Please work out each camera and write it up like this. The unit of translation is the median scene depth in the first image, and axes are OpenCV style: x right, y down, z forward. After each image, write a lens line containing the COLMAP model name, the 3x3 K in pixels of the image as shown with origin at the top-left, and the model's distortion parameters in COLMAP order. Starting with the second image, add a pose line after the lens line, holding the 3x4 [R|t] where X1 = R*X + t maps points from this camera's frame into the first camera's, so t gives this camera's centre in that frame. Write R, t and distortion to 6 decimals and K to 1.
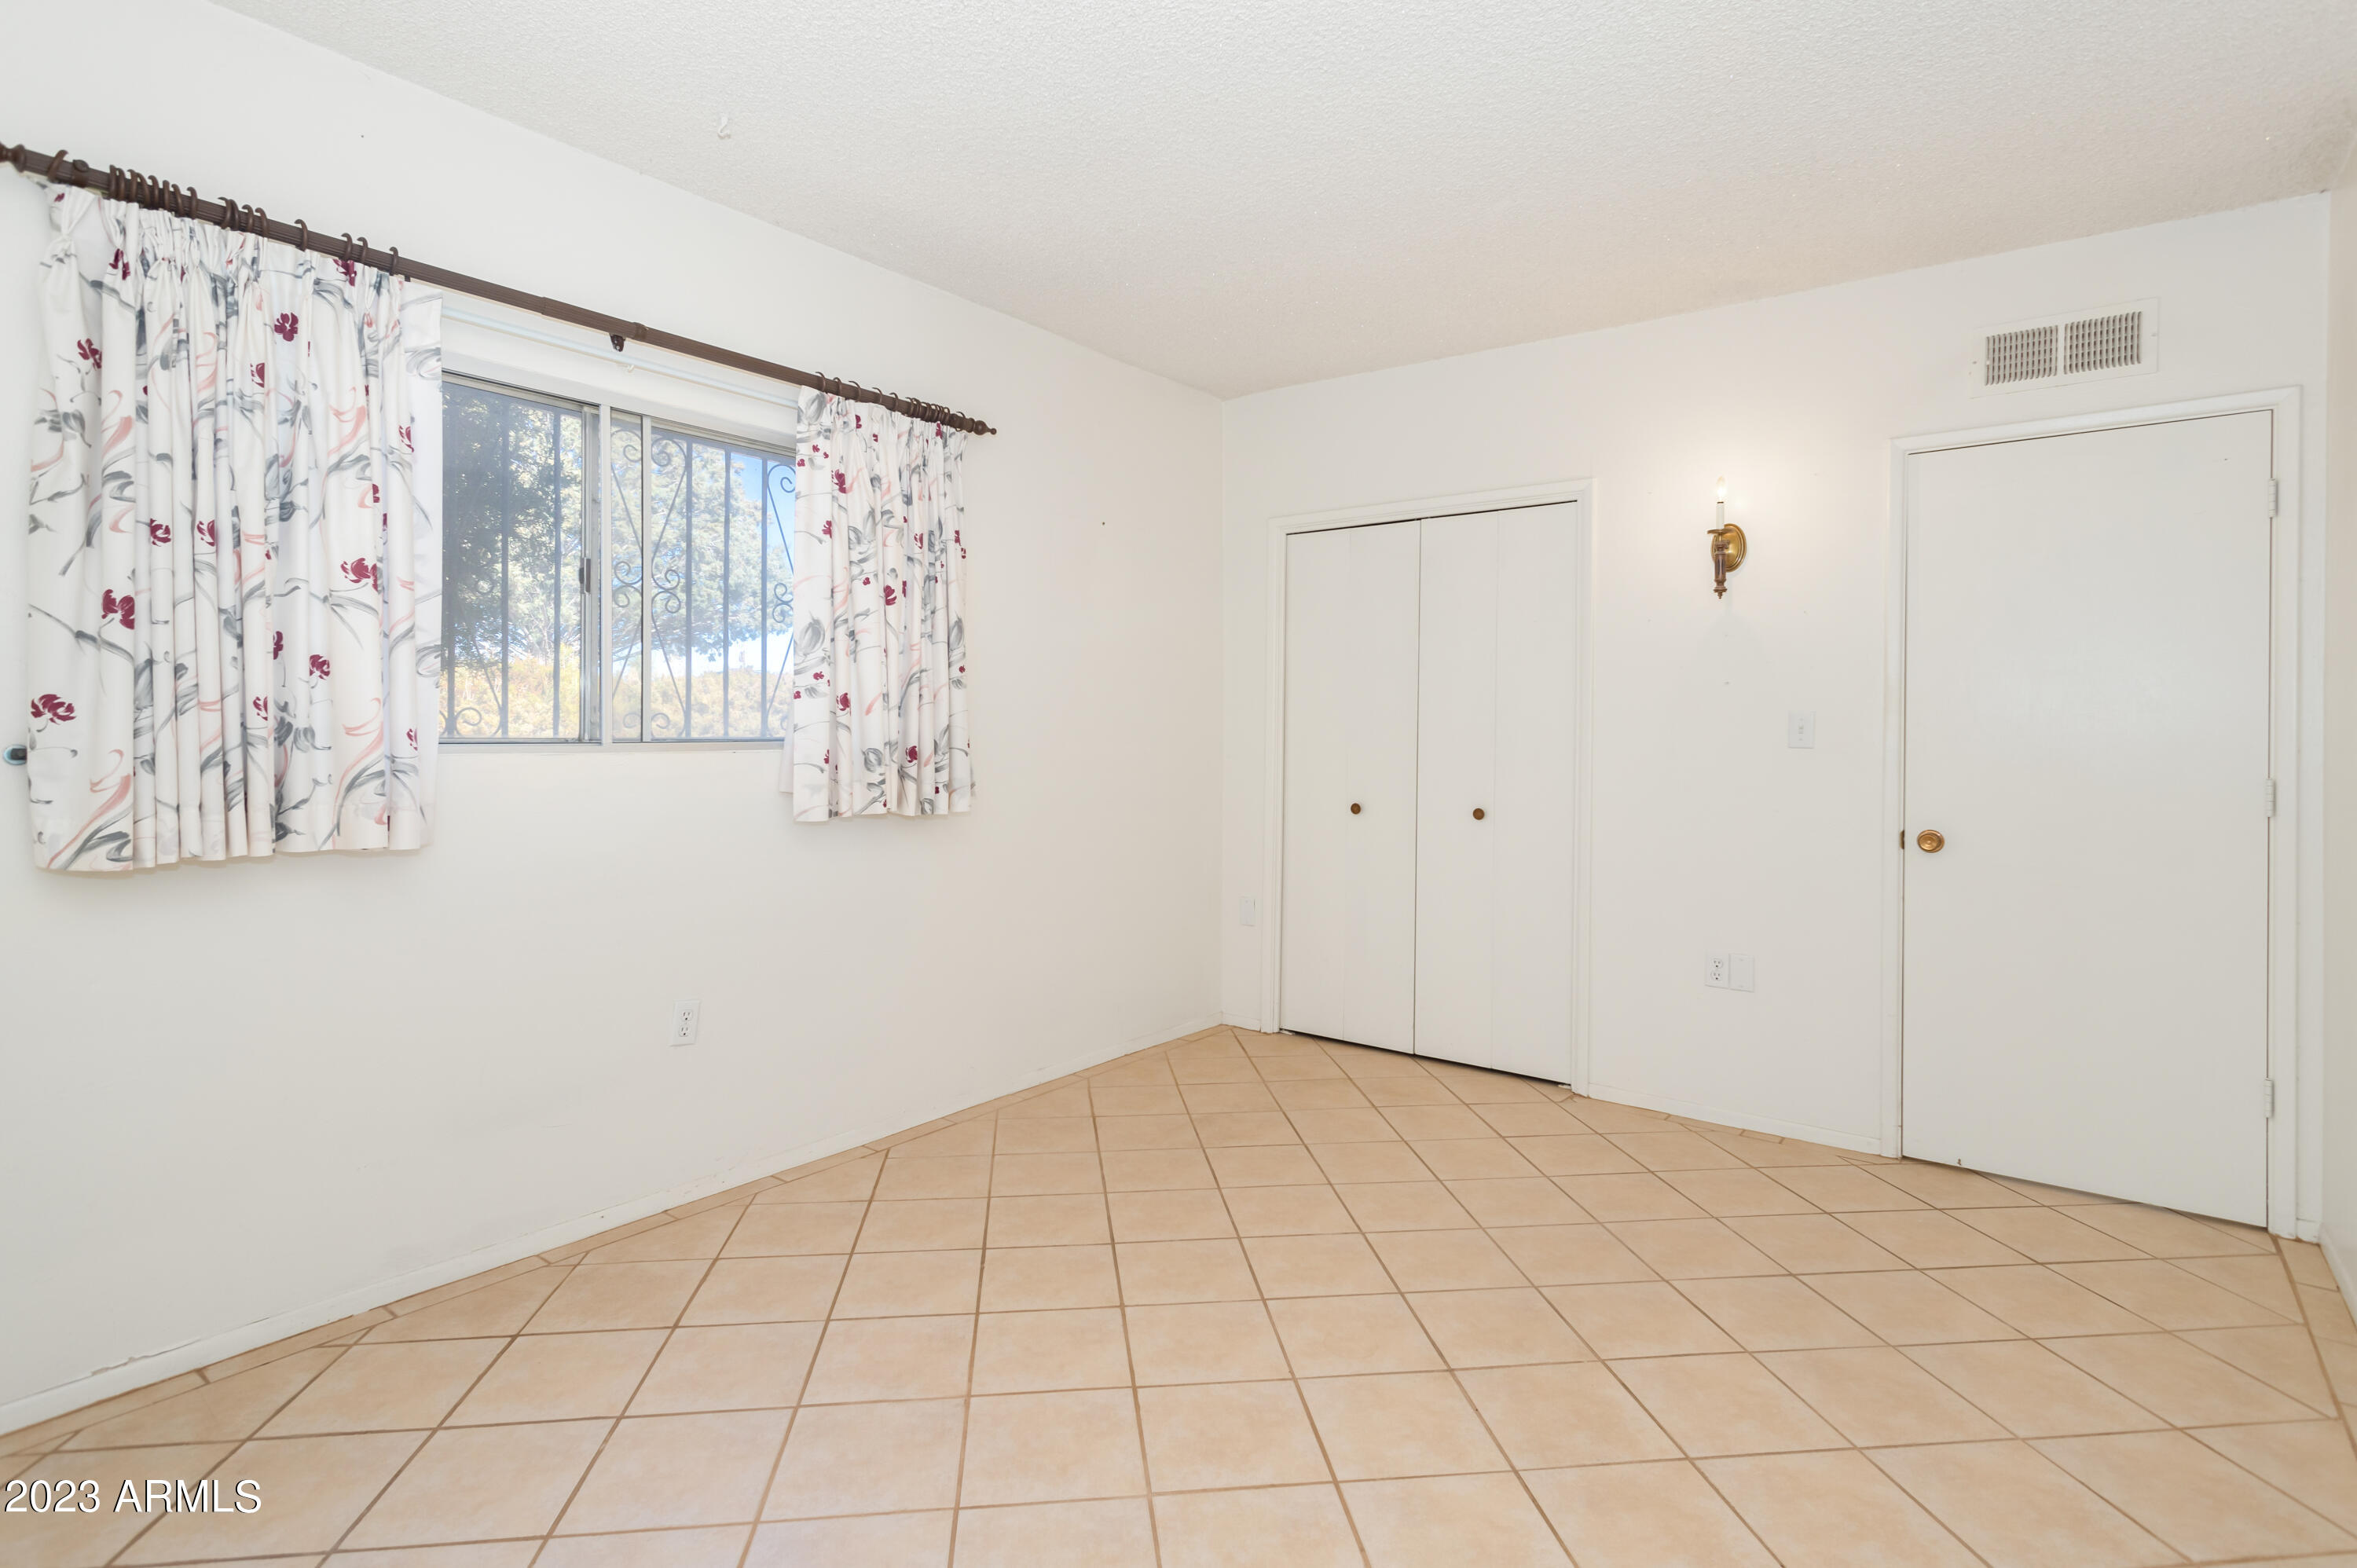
lens RADIAL K [[1134.3, 0, 1180.7], [0, 1134.3, 742.4], [0, 0, 1]] dist [0.000731, 0.000130]
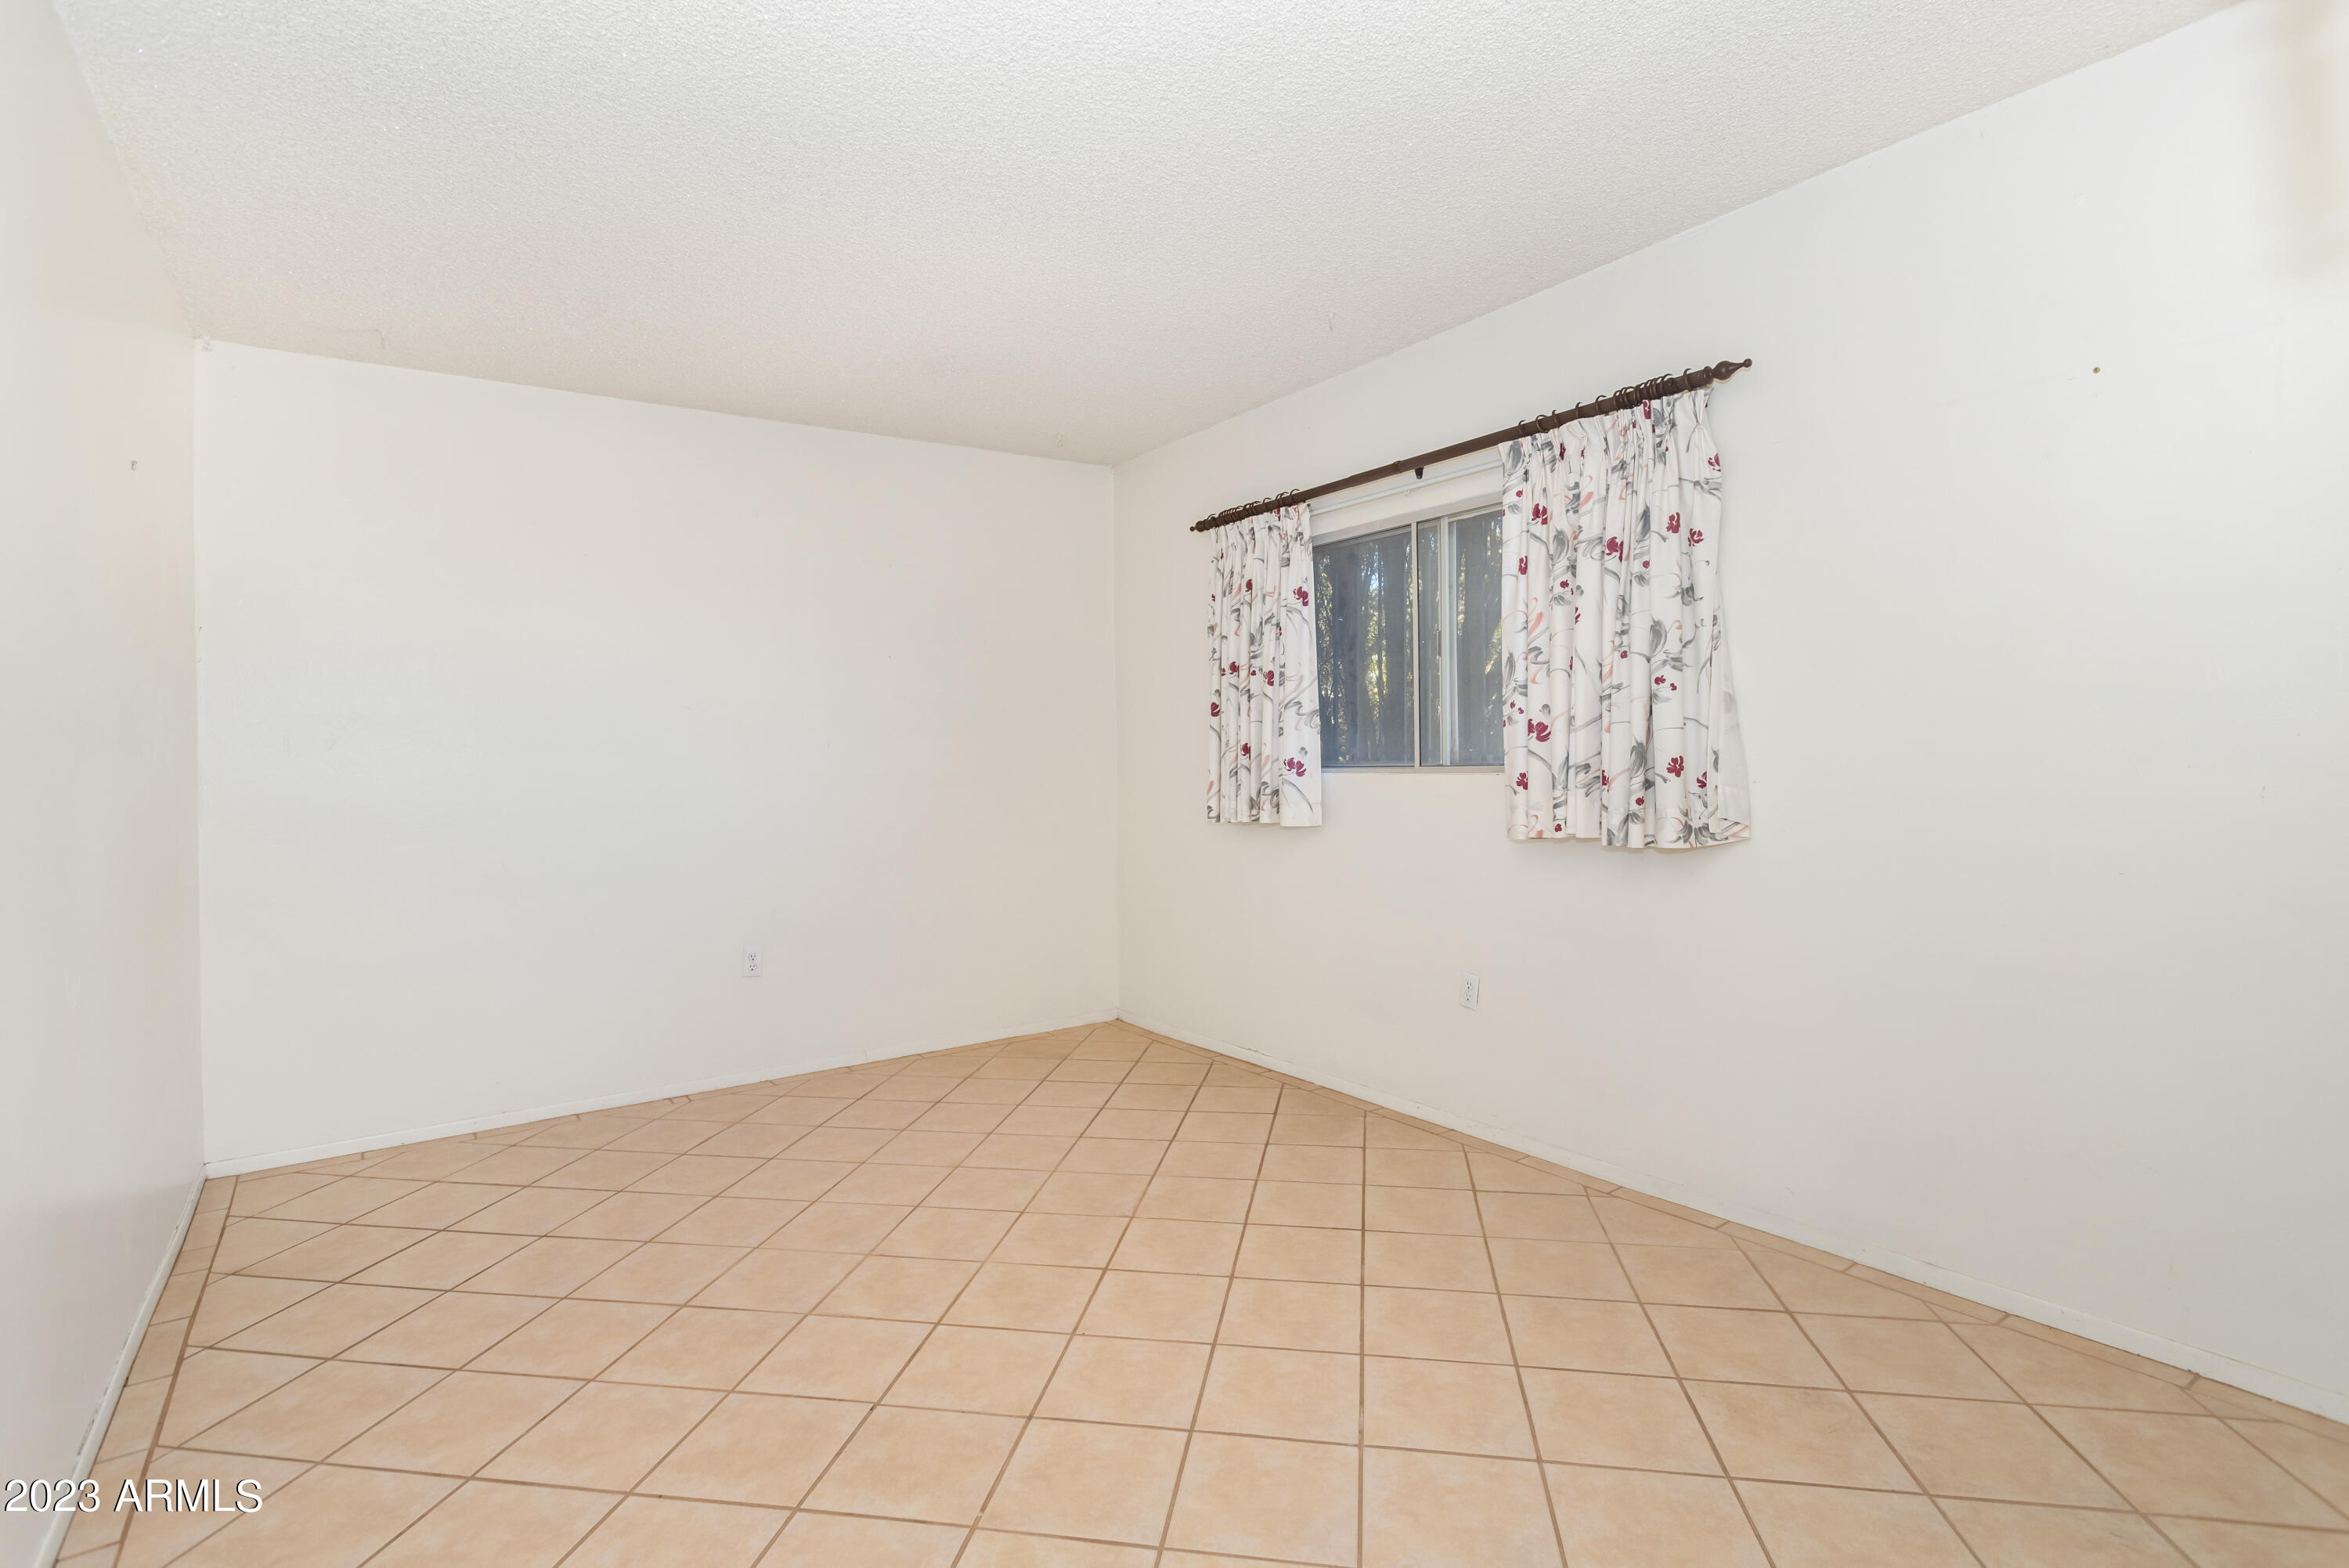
lens RADIAL K [[1130.4, 0, 1176.6], [0, 1130.4, 742.5], [0, 0, 1]] dist [0.000731, 0.000130]
pose [[-0.288191, -0.005192, -0.957559, 0.792784], [0.011432, 0.999895, -0.008862, -0.016064], [0.957505, -0.013500, -0.288101, 0.983493]]
